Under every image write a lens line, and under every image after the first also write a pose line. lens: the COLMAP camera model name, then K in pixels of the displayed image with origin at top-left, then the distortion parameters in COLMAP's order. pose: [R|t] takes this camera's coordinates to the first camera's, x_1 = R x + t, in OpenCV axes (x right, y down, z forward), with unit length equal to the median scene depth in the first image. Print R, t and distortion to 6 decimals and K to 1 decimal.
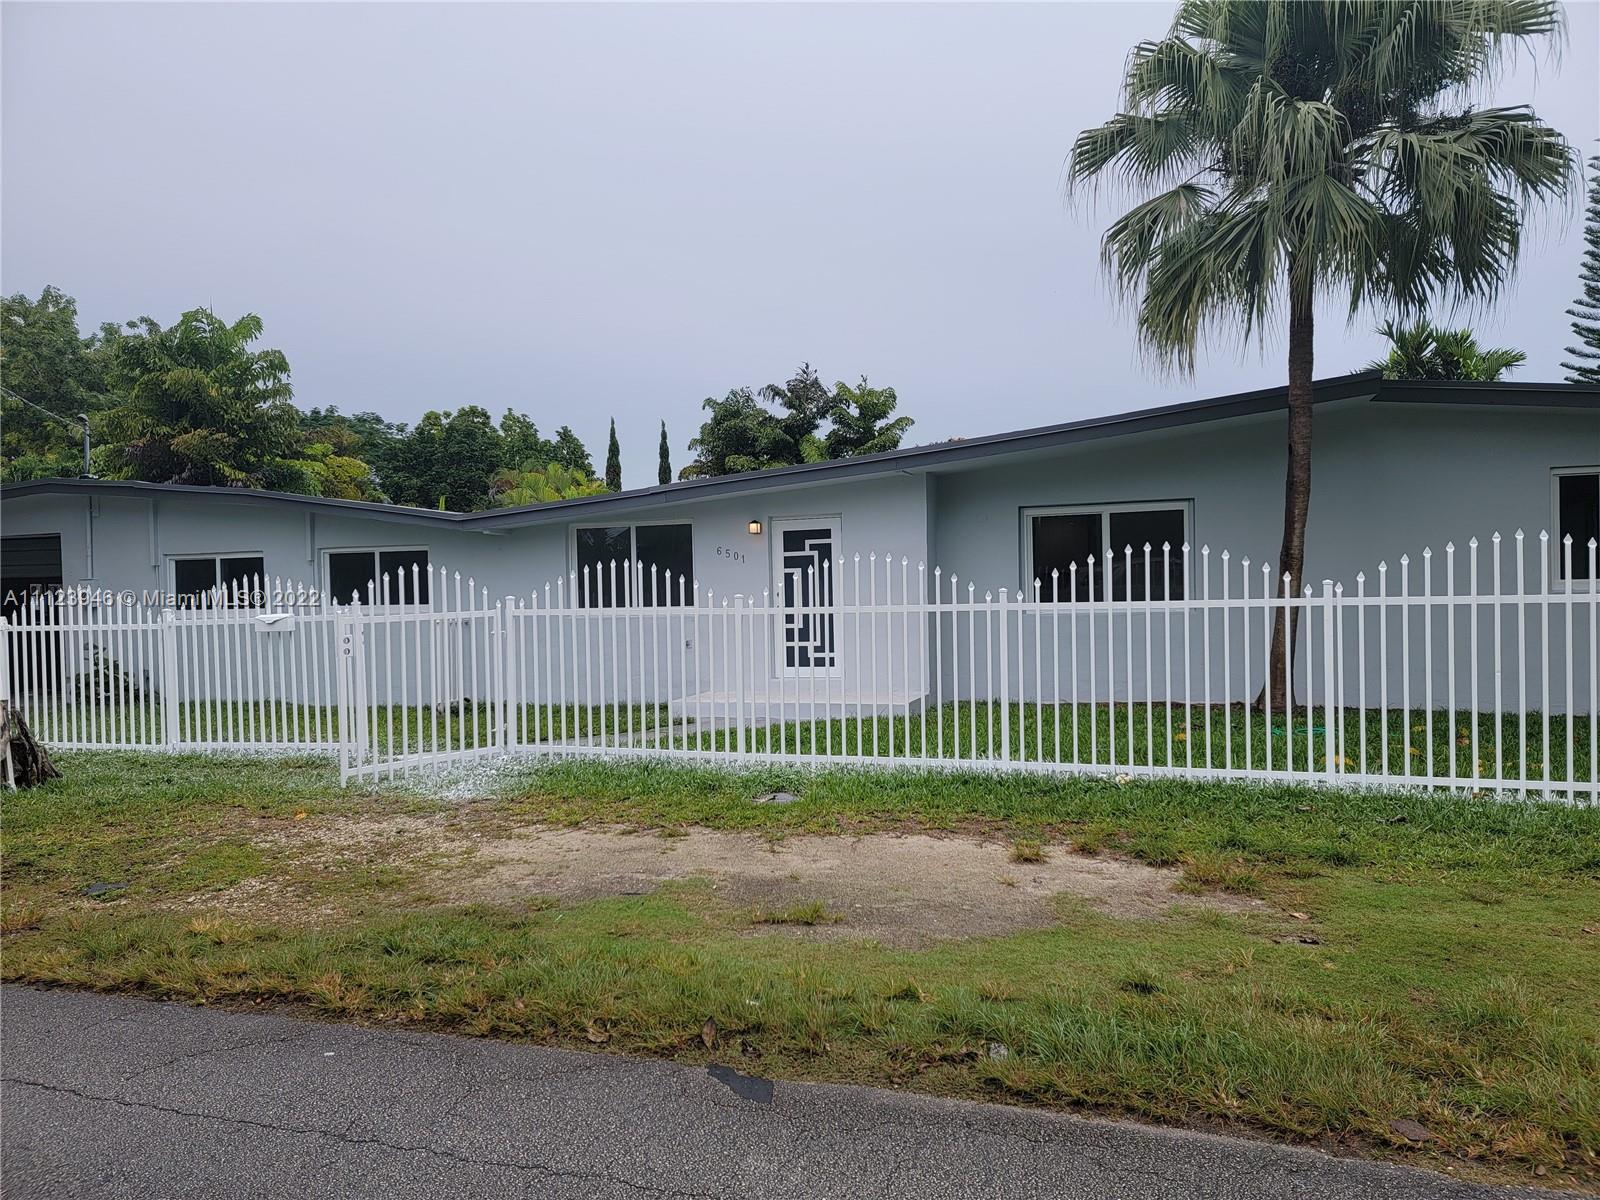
lens RADIAL K [[1118.5, 0, 800.0], [0, 1118.5, 600.0], [0, 0, 1]] dist [0.082920, -0.090457]
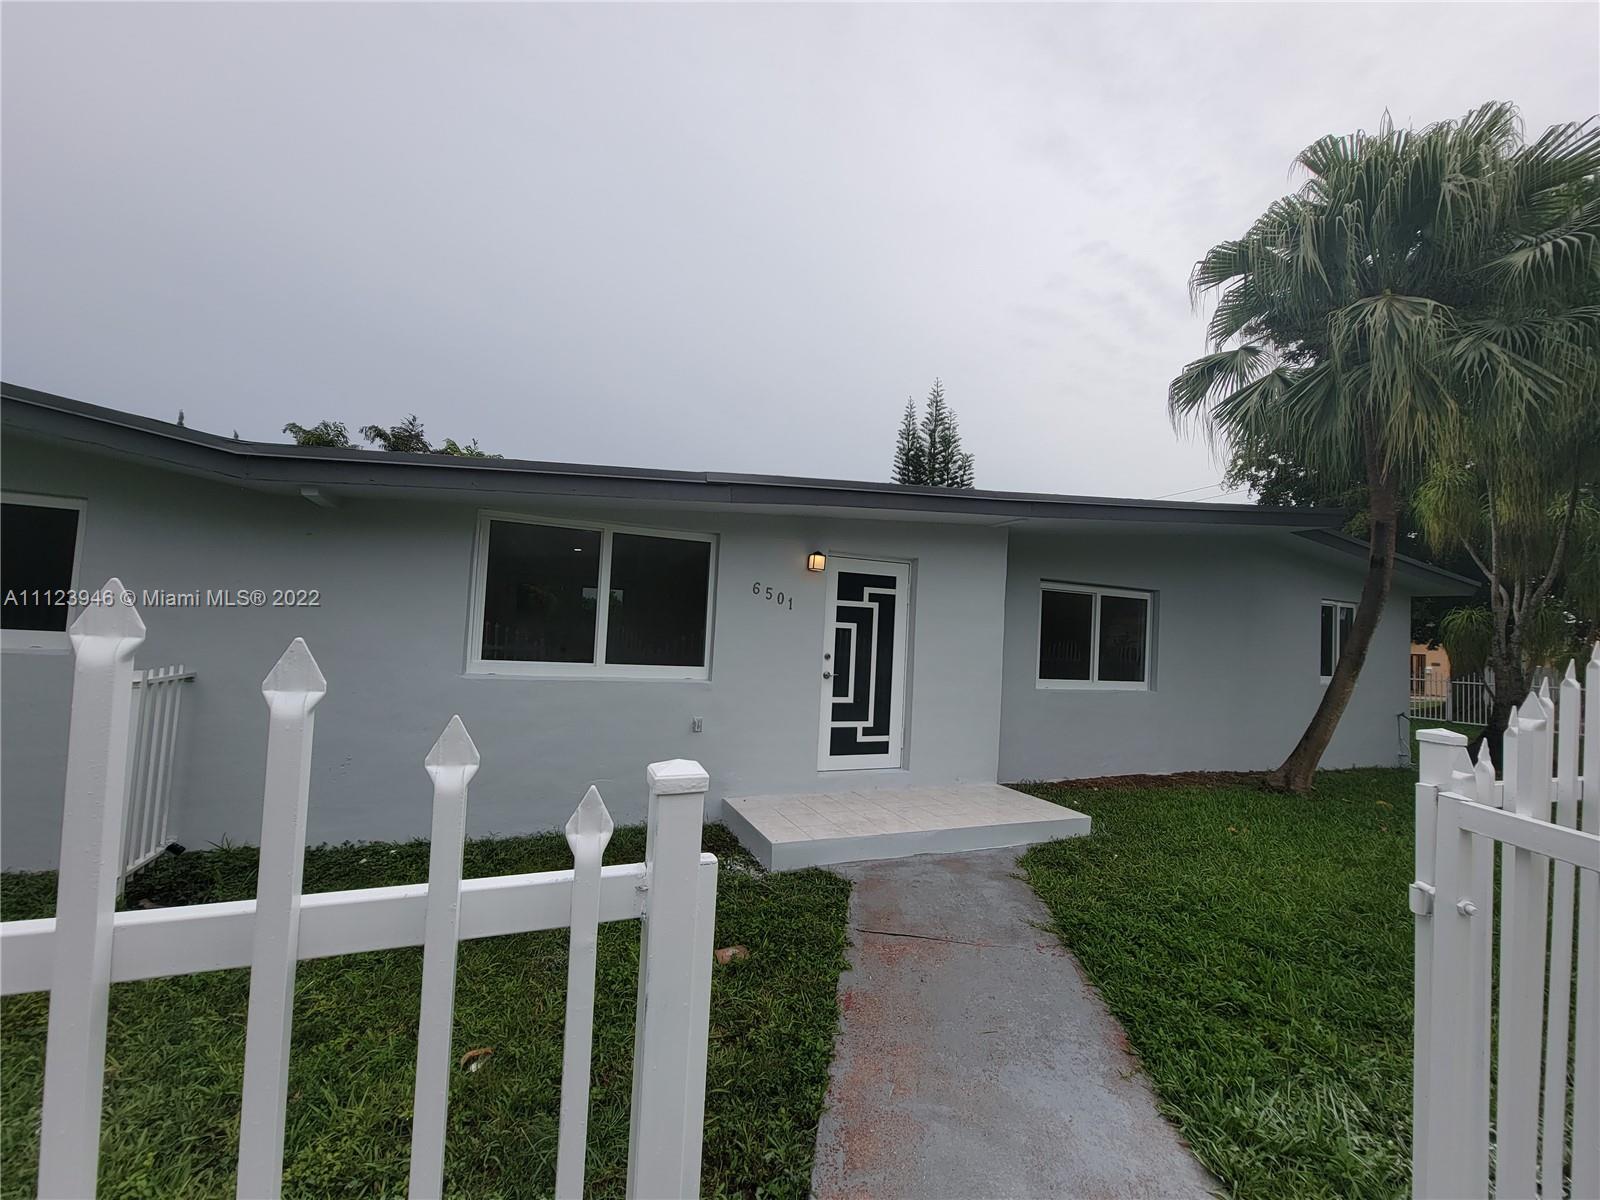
lens RADIAL K [[653.5, 0, 809.8], [0, 653.5, 611.9], [0, 0, 1]] dist [-0.000391, -0.002091]
pose [[0.746984, 0.085966, 0.659261, -0.313092], [-0.063949, 0.996298, -0.057457, -0.008889], [-0.661759, 0.000761, 0.749716, 0.689162]]
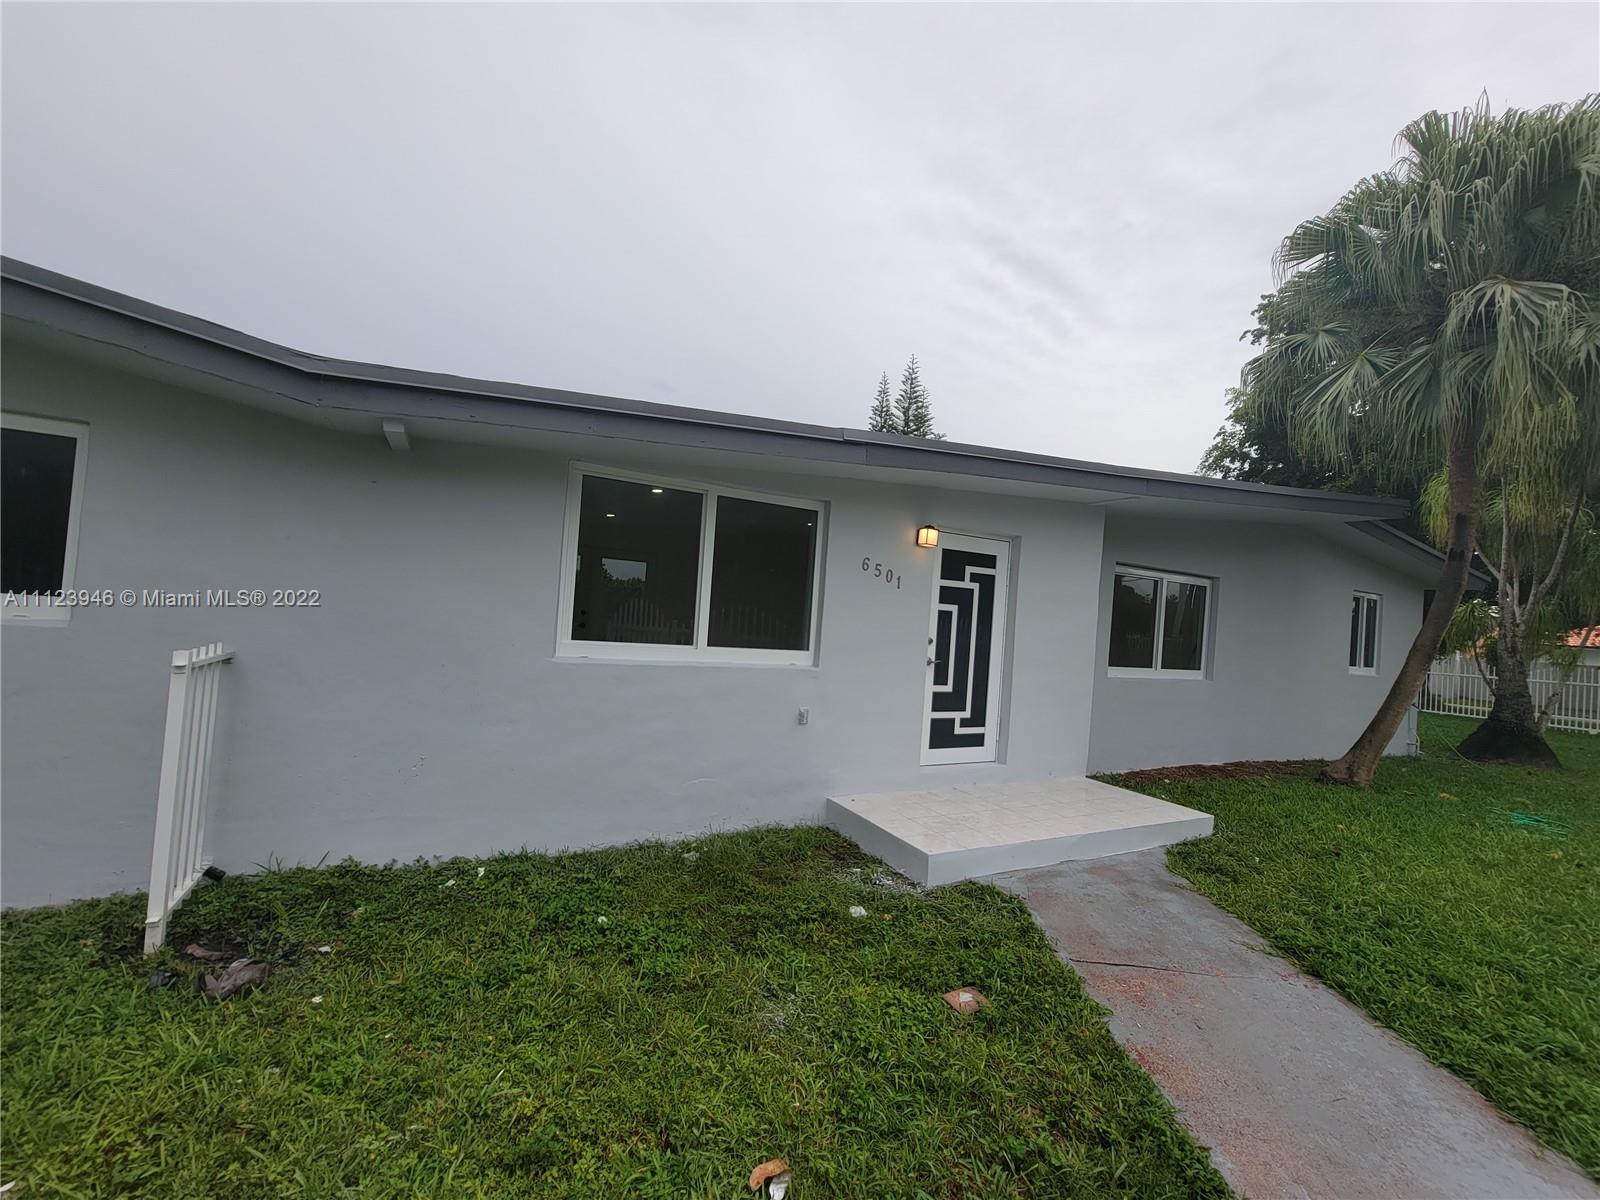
lens RADIAL K [[654.9, 0, 808.3], [0, 654.9, 608.8], [0, 0, 1]] dist [0.003217, -0.002600]
pose [[0.686201, 0.081885, 0.722788, -0.354278], [-0.083046, 0.995966, -0.033992, -0.005018], [-0.722656, -0.036699, 0.690233, 0.785653]]
